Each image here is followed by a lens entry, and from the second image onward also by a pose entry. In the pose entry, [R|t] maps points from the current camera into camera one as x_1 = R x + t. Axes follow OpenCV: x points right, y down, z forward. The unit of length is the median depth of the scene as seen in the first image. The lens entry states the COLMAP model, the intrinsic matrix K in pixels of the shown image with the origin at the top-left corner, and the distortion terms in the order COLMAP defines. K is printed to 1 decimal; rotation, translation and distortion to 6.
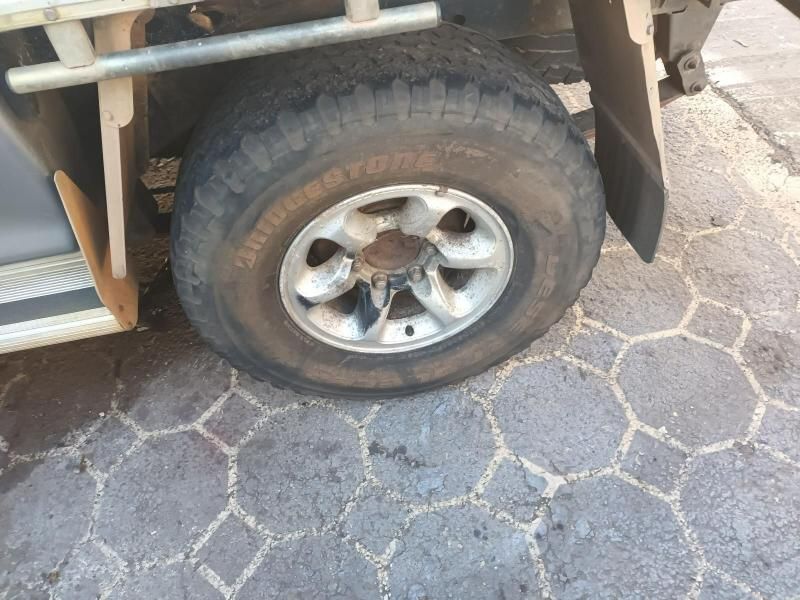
lens RADIAL K [[599.1, 0, 400.1], [0, 599.1, 304.0], [0, 0, 1]] dist [0.032177, -0.036621]
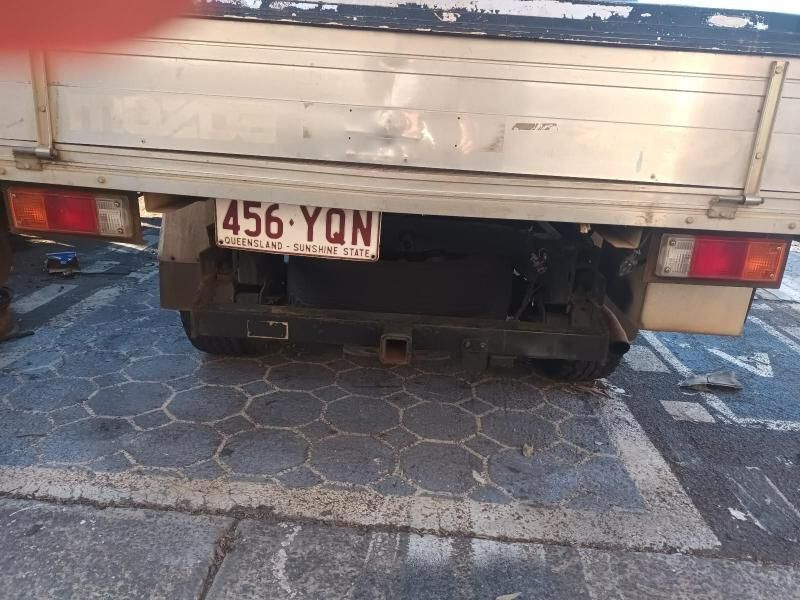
lens RADIAL K [[599.1, 0, 401.9], [0, 599.1, 296.3], [0, 0, 1]] dist [0.032177, -0.036621]
pose [[-0.205551, 0.369435, -0.906238, 1.751356], [-0.773856, 0.505502, 0.381596, -1.252823], [0.599079, 0.779735, 0.181983, 0.919812]]
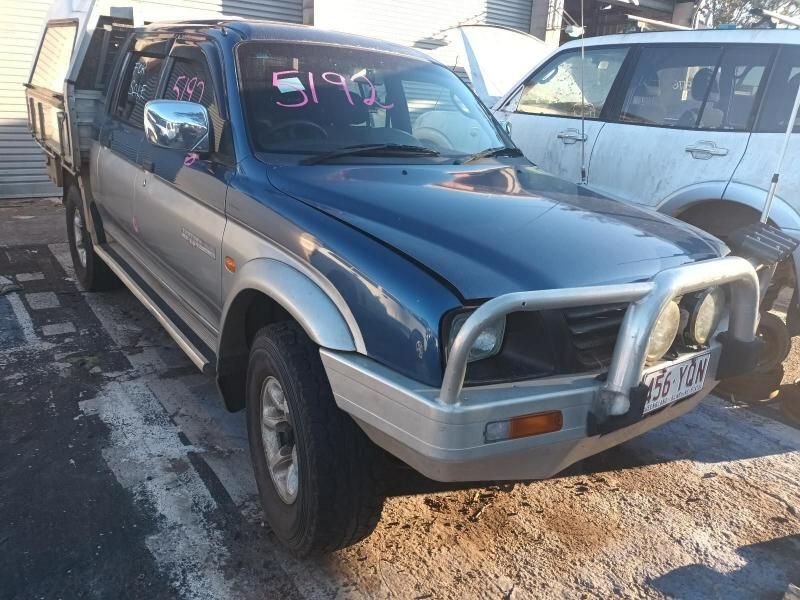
lens RADIAL K [[599.1, 0, 400.4], [0, 599.1, 300.3], [0, 0, 1]] dist [0.032177, -0.036621]
pose [[-0.475906, -0.249831, 0.843266, -3.827233], [0.640511, 0.558608, 0.526975, -1.426092], [-0.602710, 0.790912, -0.105826, 1.258825]]
